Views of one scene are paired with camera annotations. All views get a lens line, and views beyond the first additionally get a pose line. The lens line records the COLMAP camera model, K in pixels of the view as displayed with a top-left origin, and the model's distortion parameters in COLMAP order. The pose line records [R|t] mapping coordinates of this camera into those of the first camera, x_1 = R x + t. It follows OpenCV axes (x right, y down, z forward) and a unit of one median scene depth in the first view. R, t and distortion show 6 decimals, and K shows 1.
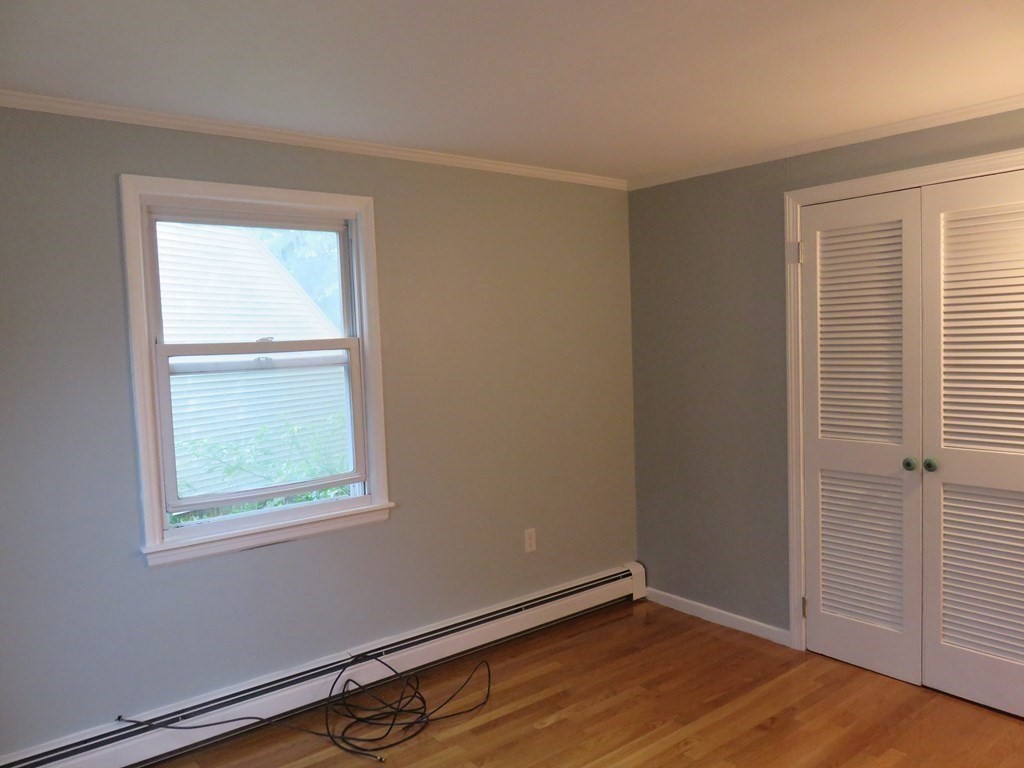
lens RADIAL K [[772.5, 0, 512.3], [0, 772.5, 381.5], [0, 0, 1]] dist [-0.002768, -0.003967]
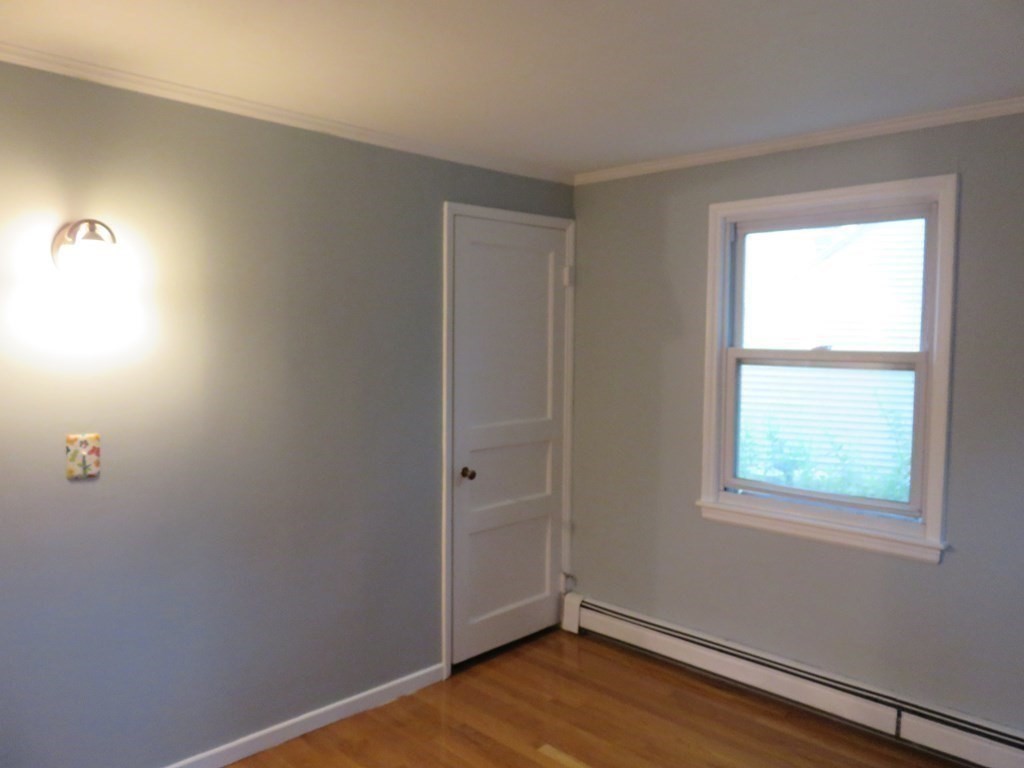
lens RADIAL K [[772.5, 0, 514.1], [0, 772.5, 380.2], [0, 0, 1]] dist [-0.002768, -0.003967]
pose [[0.120181, 0.094697, -0.988225, 0.545661], [-0.066257, 0.993986, 0.087192, -0.054229], [0.990538, 0.054998, 0.125733, 0.403773]]
